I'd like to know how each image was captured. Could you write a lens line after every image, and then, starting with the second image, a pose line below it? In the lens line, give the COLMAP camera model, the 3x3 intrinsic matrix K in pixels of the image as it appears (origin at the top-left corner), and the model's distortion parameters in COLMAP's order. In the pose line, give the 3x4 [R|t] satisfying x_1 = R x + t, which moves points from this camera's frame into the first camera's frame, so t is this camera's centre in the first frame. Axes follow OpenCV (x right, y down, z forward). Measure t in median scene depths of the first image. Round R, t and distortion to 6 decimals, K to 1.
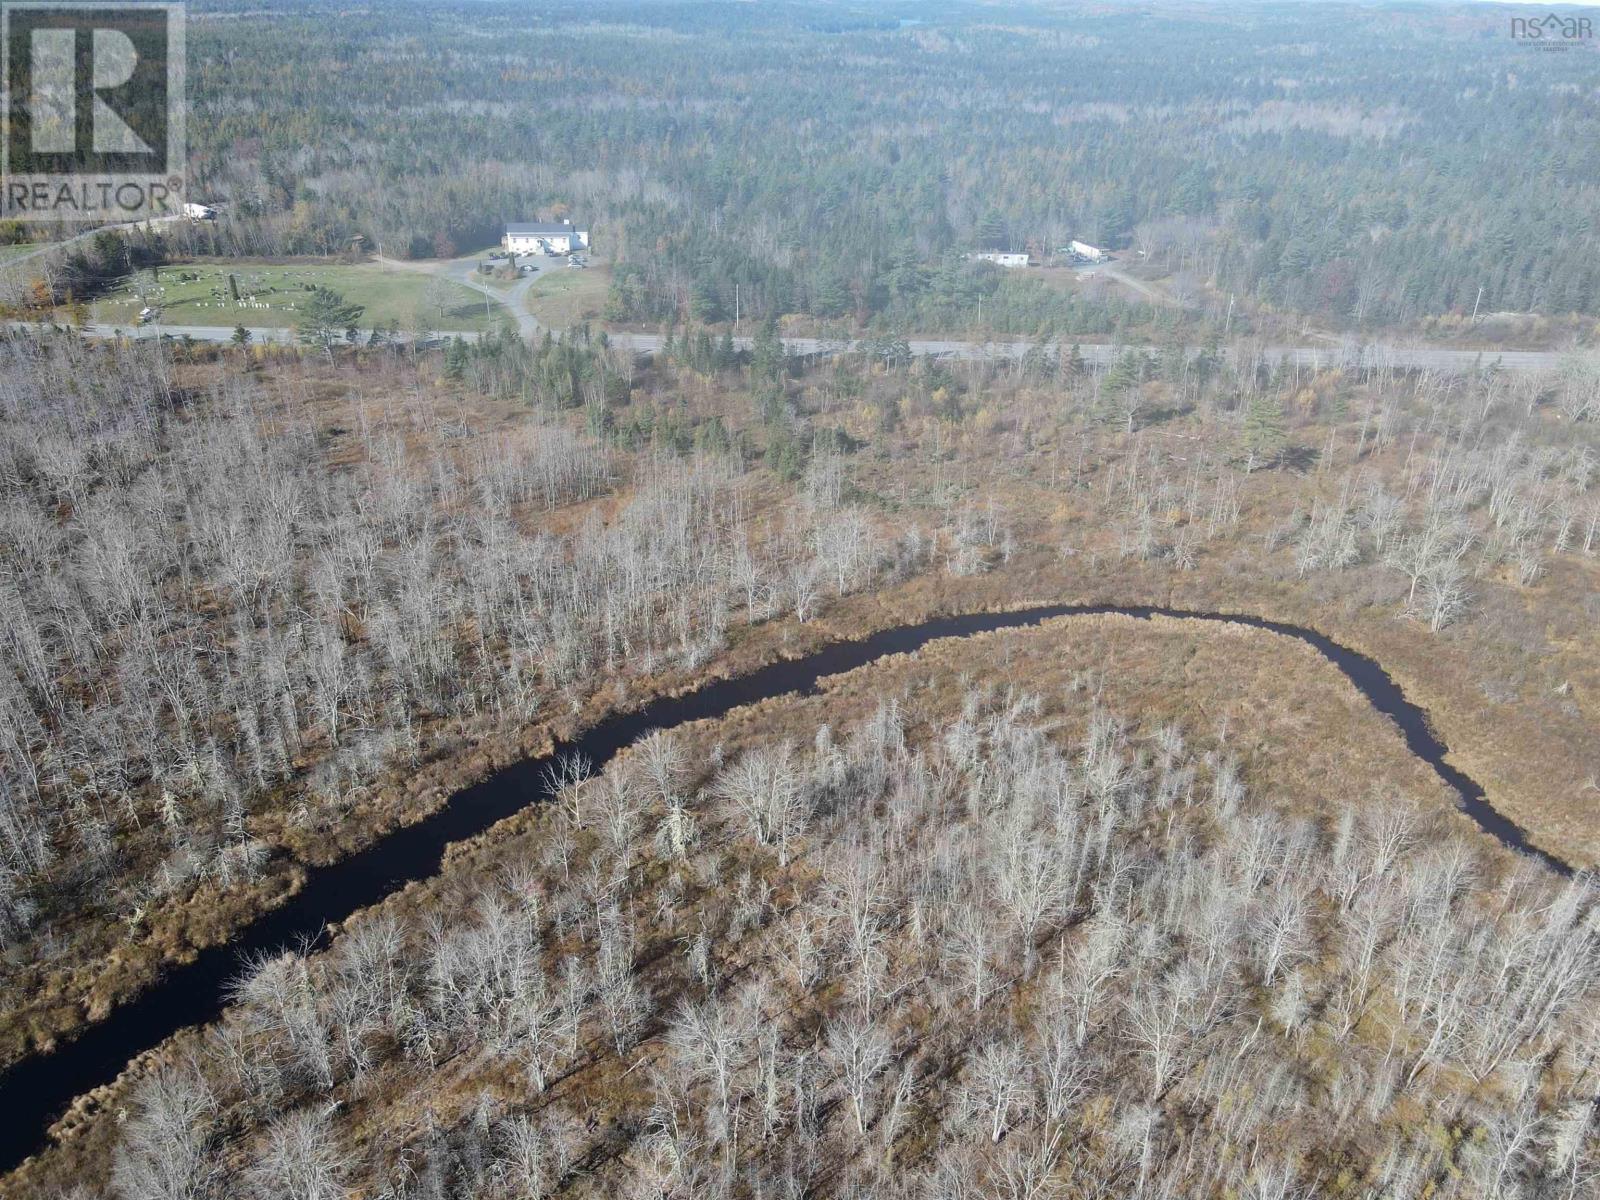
lens RADIAL K [[1168.4, 0, 800.0], [0, 1168.4, 600.0], [0, 0, 1]] dist [0.009279, 0.011269]
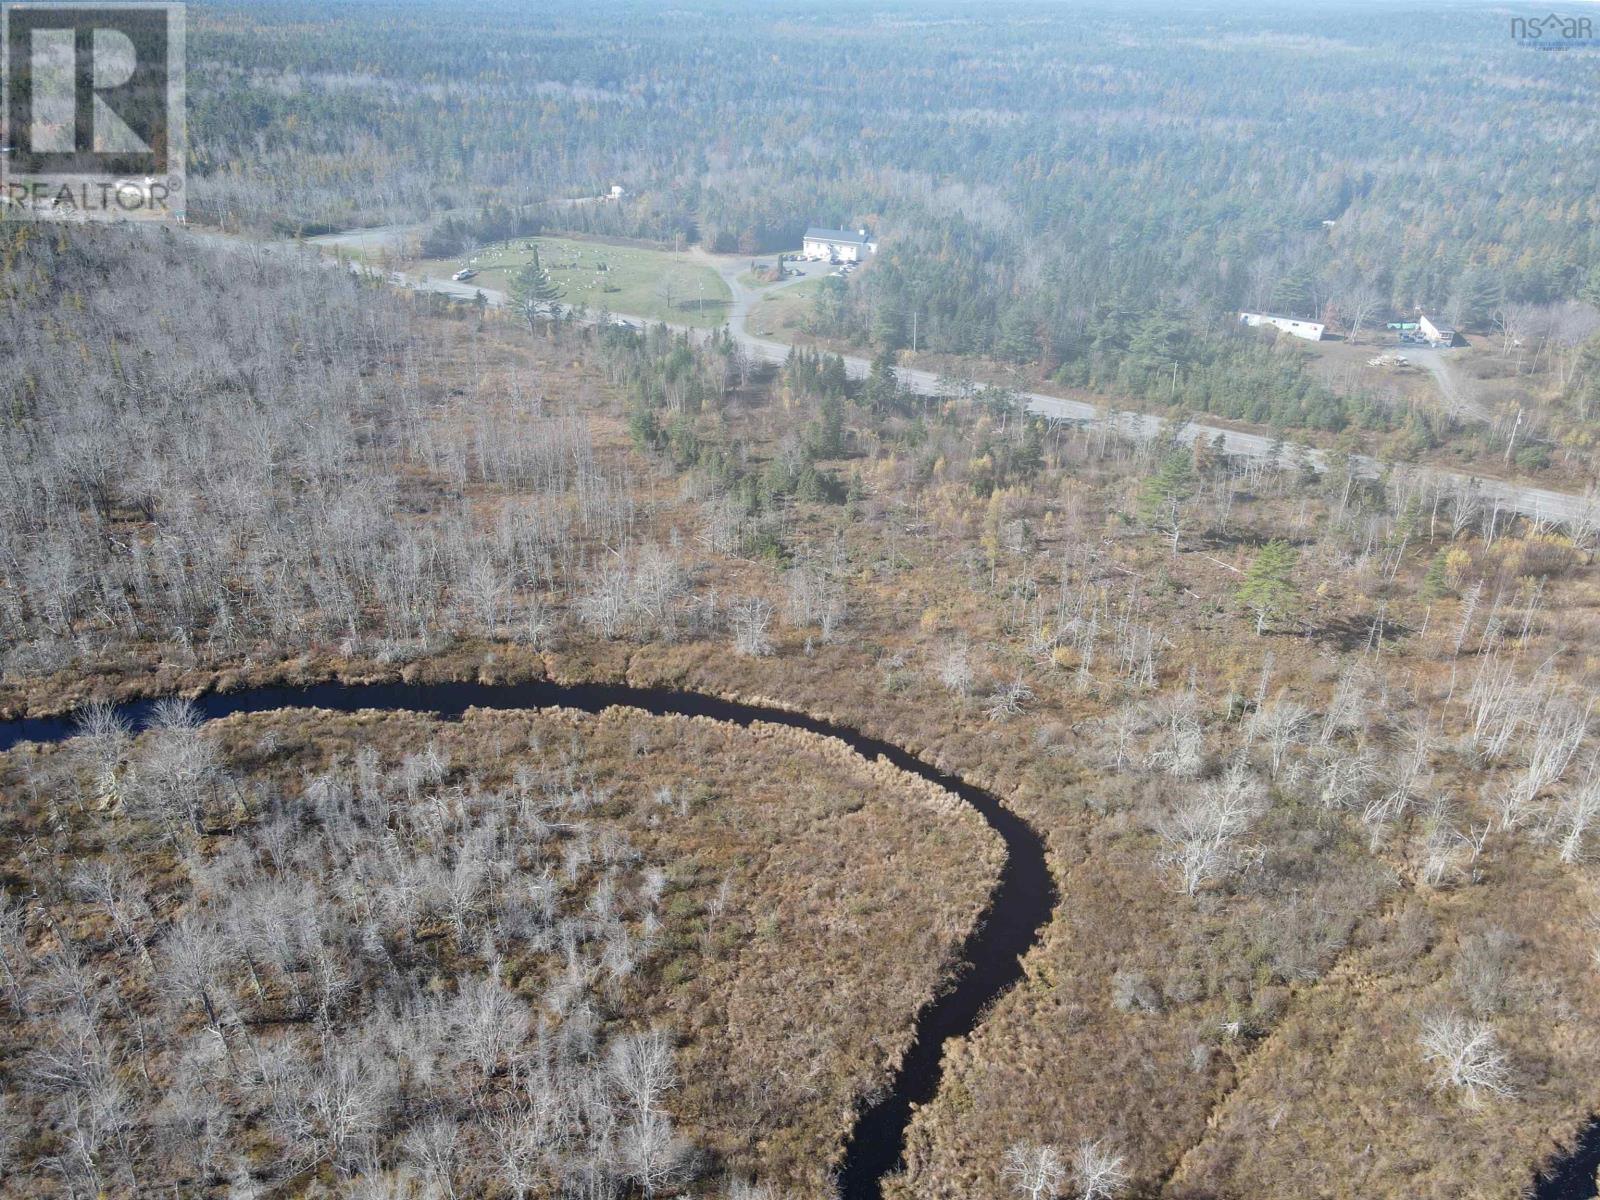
lens RADIAL K [[1172.3, 0, 800.0], [0, 1172.3, 600.0], [0, 0, 1]] dist [0.011299, 0.005716]
pose [[0.852870, 0.242331, -0.462481, 0.581324], [-0.245771, 0.967829, 0.053893, -0.118943], [0.460662, 0.067701, 0.884990, 0.219829]]
